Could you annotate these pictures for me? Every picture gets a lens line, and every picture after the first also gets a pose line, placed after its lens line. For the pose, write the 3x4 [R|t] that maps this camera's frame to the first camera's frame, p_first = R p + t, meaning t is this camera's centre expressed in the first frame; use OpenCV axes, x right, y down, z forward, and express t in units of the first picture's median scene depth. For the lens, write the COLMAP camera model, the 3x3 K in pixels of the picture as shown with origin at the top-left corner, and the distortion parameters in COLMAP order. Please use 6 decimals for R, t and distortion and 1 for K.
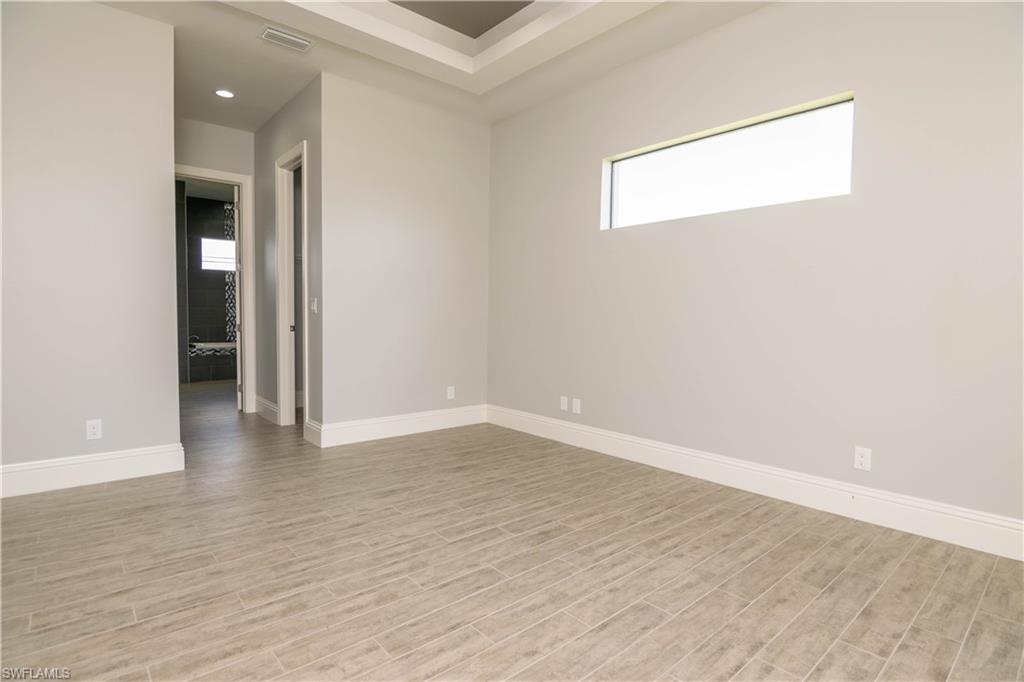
lens RADIAL K [[510.7, 0, 528.2], [0, 510.7, 349.0], [0, 0, 1]] dist [-0.009339, -0.008659]
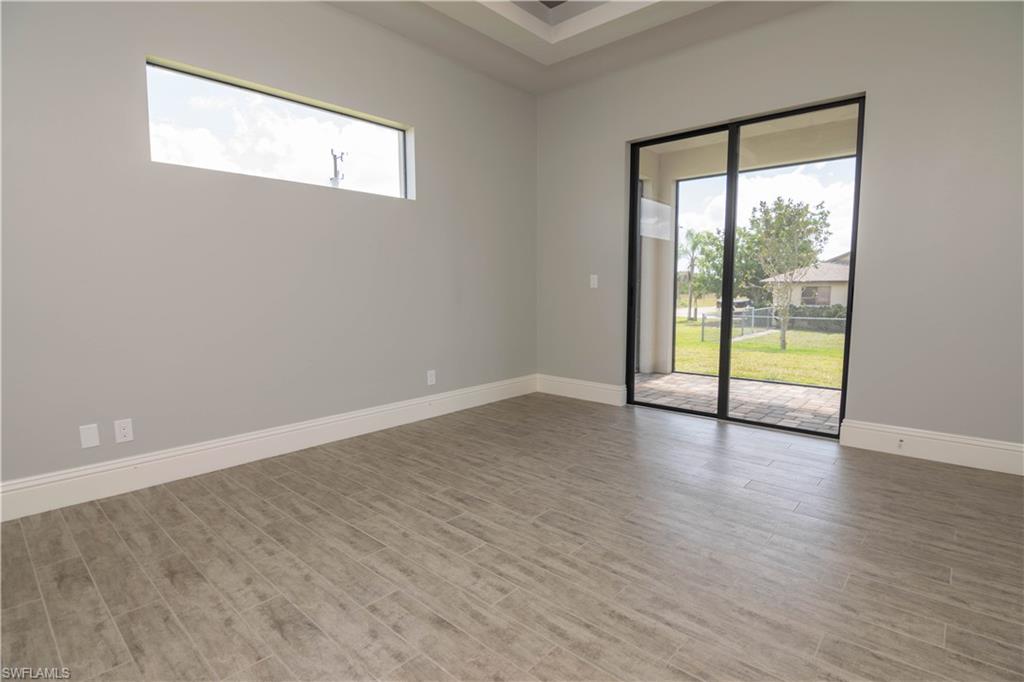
lens RADIAL K [[510.7, 0, 508.0], [0, 510.7, 340.2], [0, 0, 1]] dist [-0.009339, -0.008659]
pose [[-0.093481, -0.116465, 0.988786, -0.968241], [0.068980, 0.989991, 0.123128, -0.075839], [-0.993229, 0.079716, -0.084511, 0.984735]]
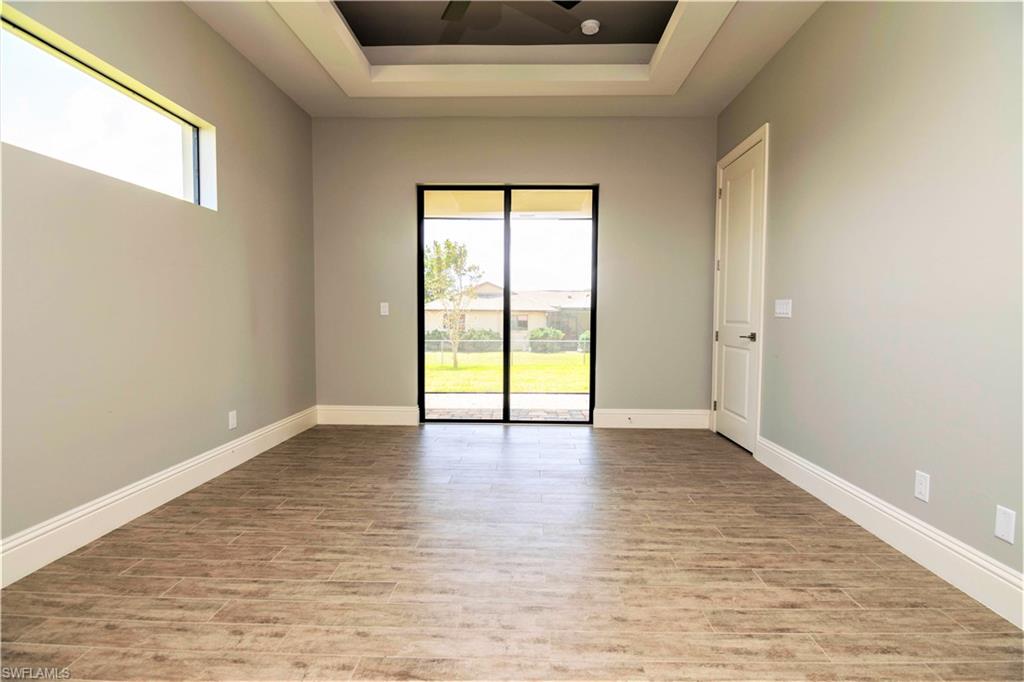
lens RADIAL K [[510.7, 0, 519.5], [0, 510.7, 338.4], [0, 0, 1]] dist [-0.009339, -0.008659]
pose [[-0.724297, -0.050318, 0.687649, -0.833497], [0.029669, 0.994135, 0.103995, -0.112781], [-0.688849, 0.095725, -0.718557, 1.557300]]
